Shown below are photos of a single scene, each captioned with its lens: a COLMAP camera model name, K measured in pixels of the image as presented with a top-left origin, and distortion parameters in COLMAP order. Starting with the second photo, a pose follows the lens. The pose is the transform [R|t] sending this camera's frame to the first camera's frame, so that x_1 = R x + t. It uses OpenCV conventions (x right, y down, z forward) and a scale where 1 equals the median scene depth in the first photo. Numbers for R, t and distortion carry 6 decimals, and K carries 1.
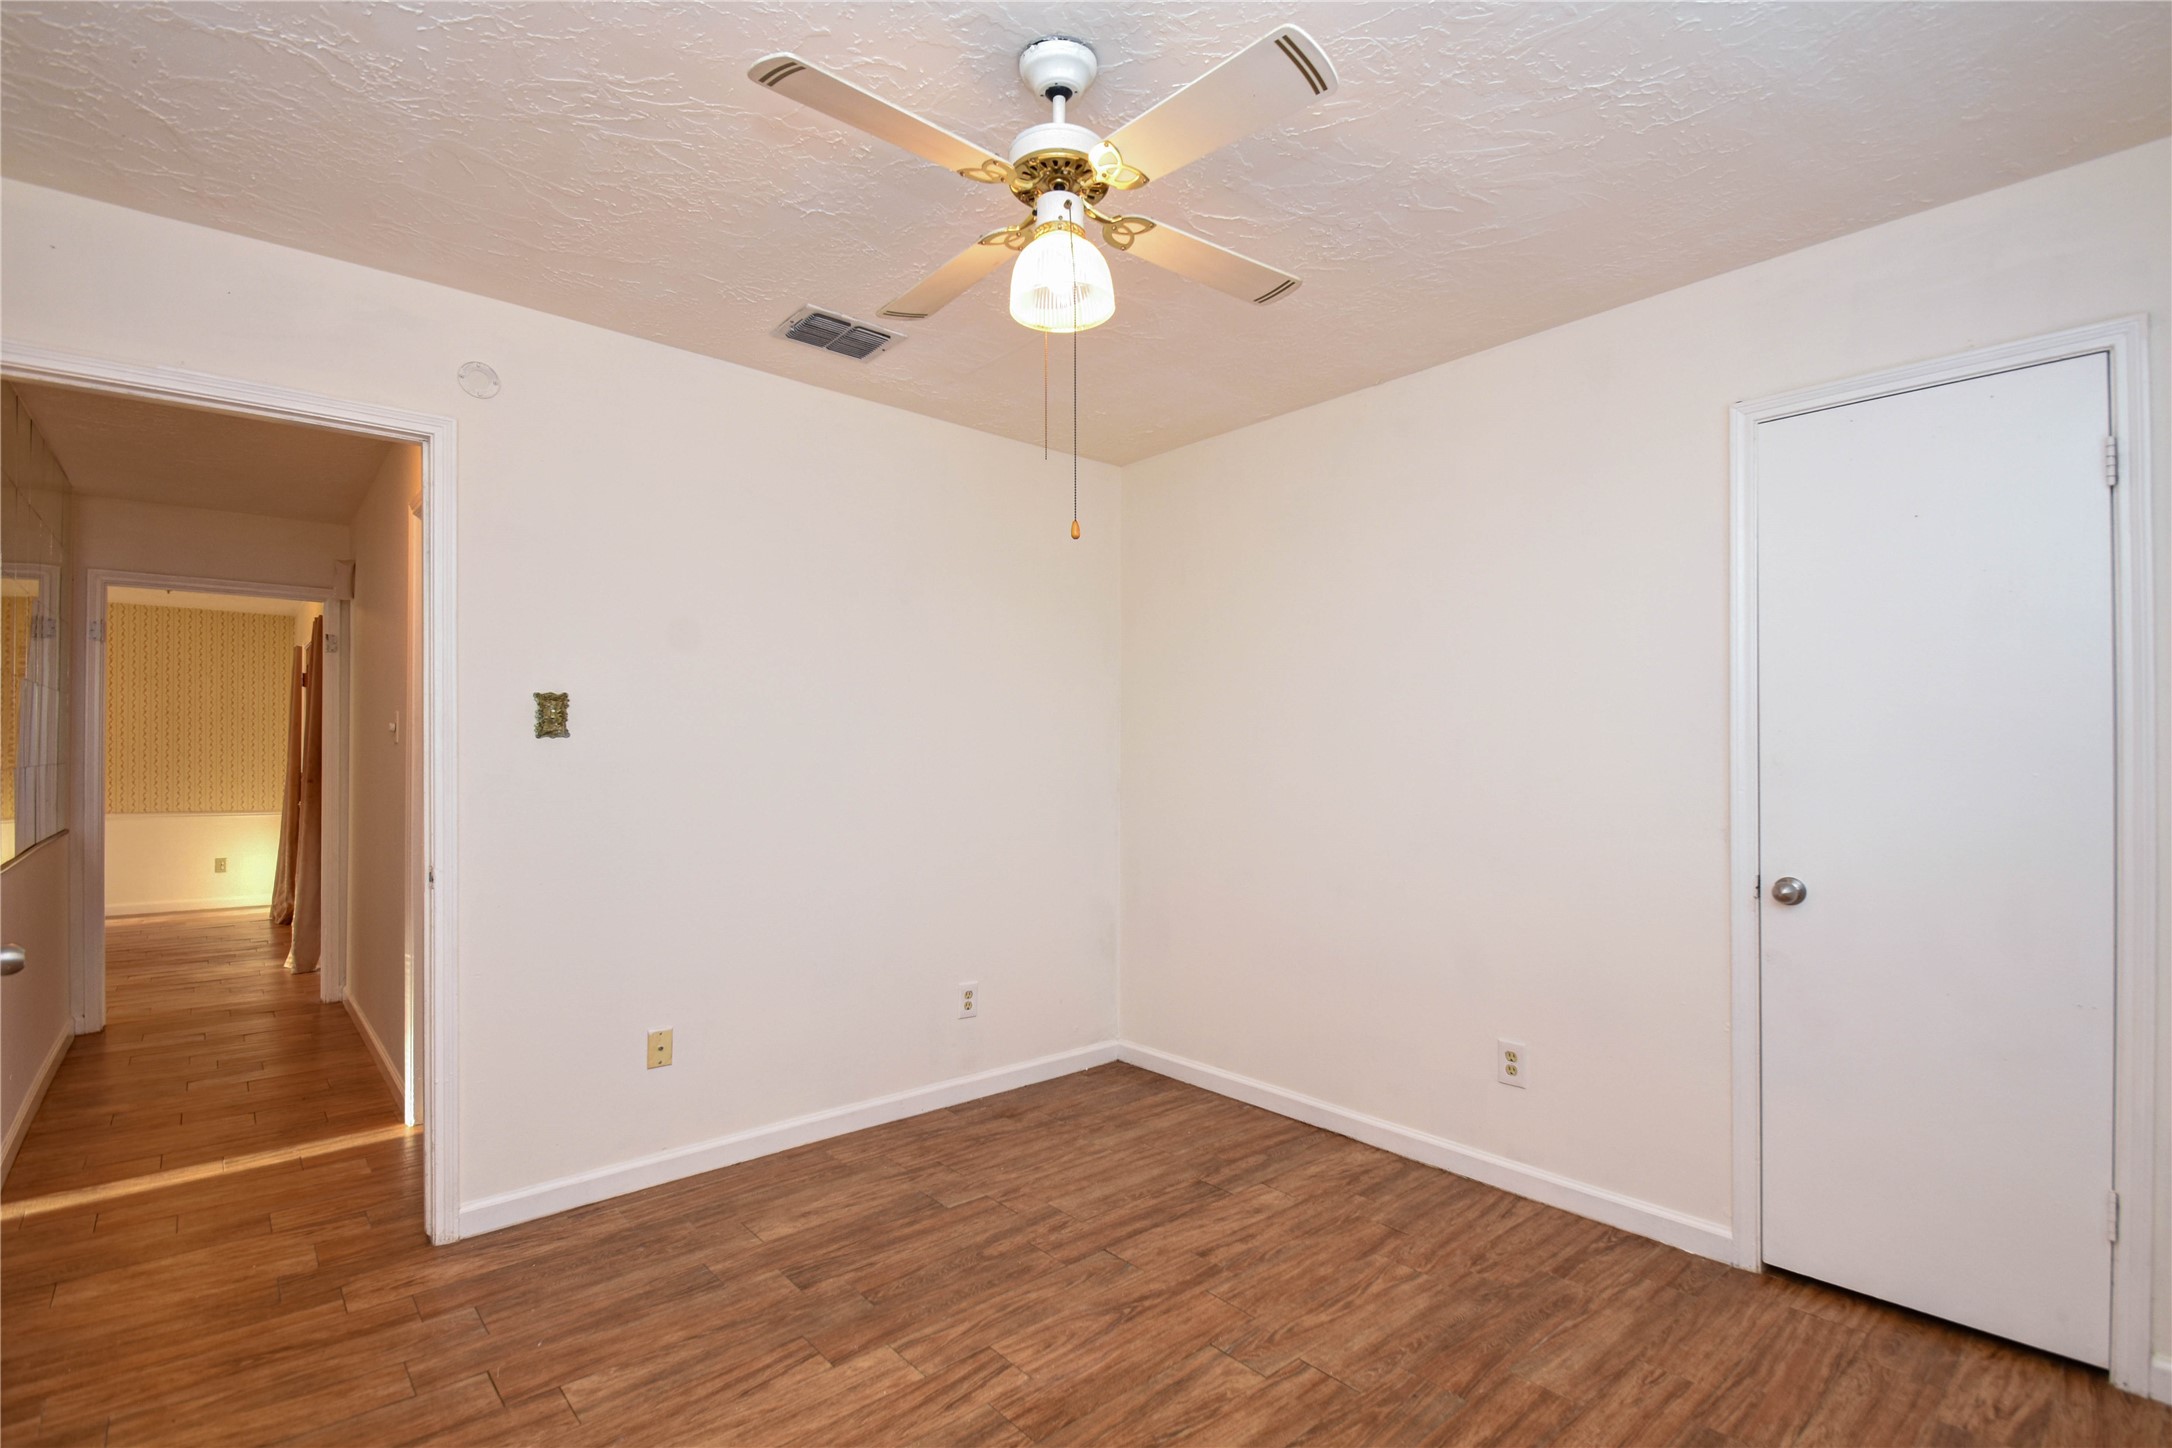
lens RADIAL K [[970.8, 0, 1086.7], [0, 970.8, 733.5], [0, 0, 1]] dist [0.008202, -0.014604]
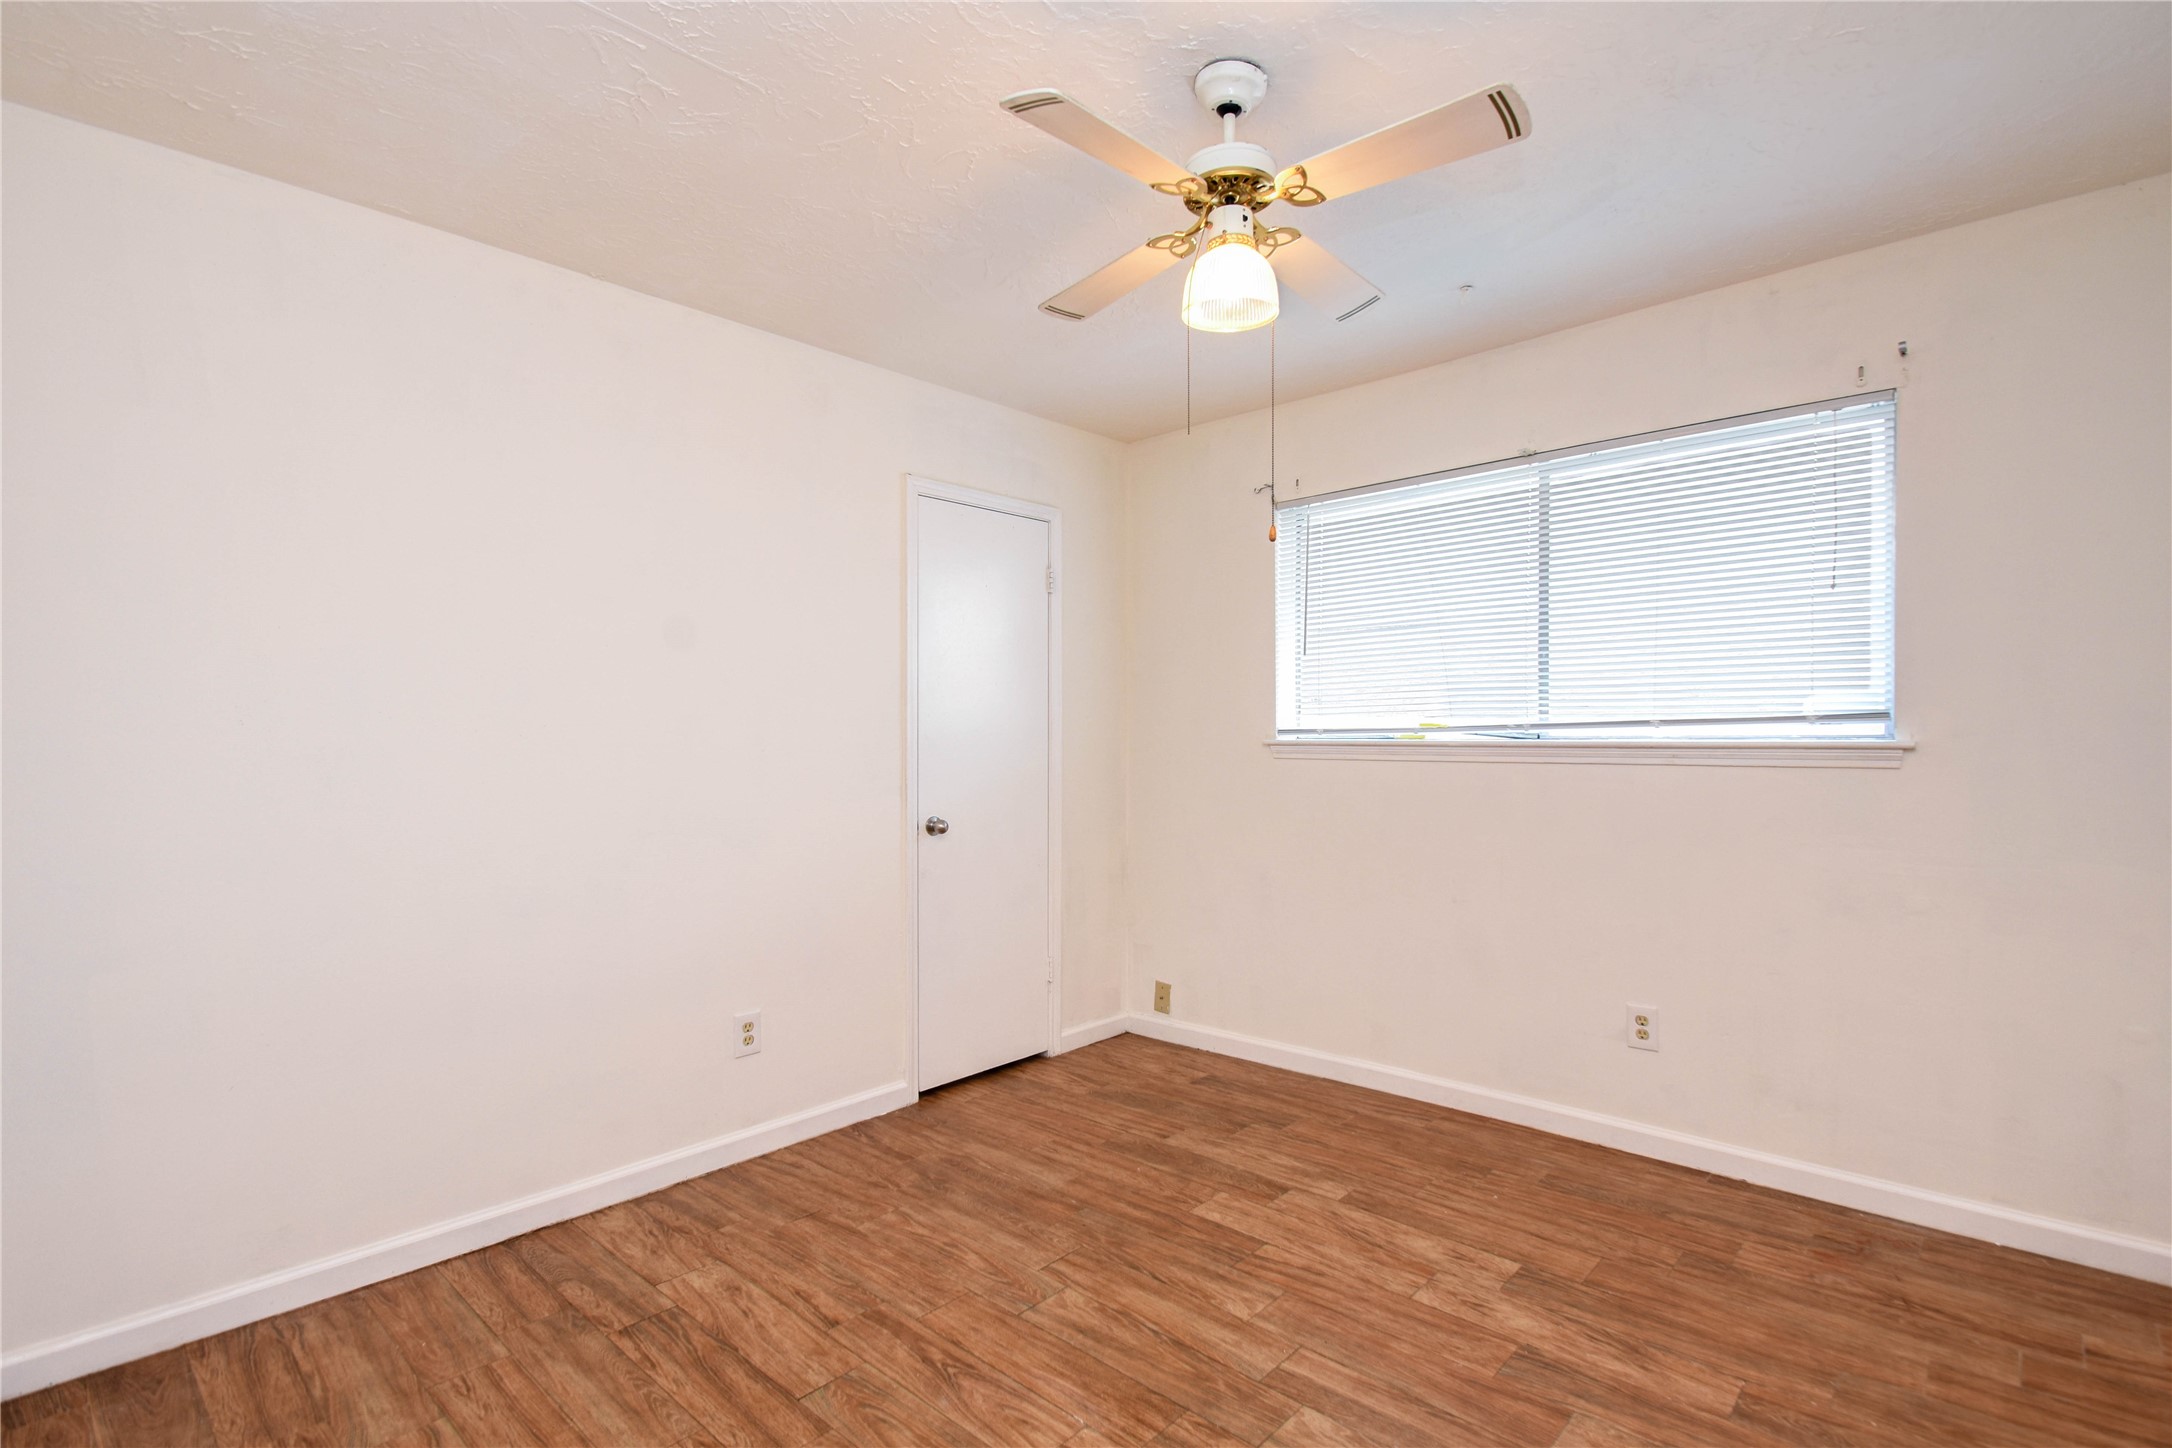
lens RADIAL K [[970.8, 0, 1086.7], [0, 970.8, 733.5], [0, 0, 1]] dist [0.008202, -0.014604]
pose [[-0.062929, 0.000366, 0.998018, -0.772963], [-0.011986, 0.999928, -0.001122, 0.004290], [-0.997946, -0.012033, -0.062920, 0.841485]]
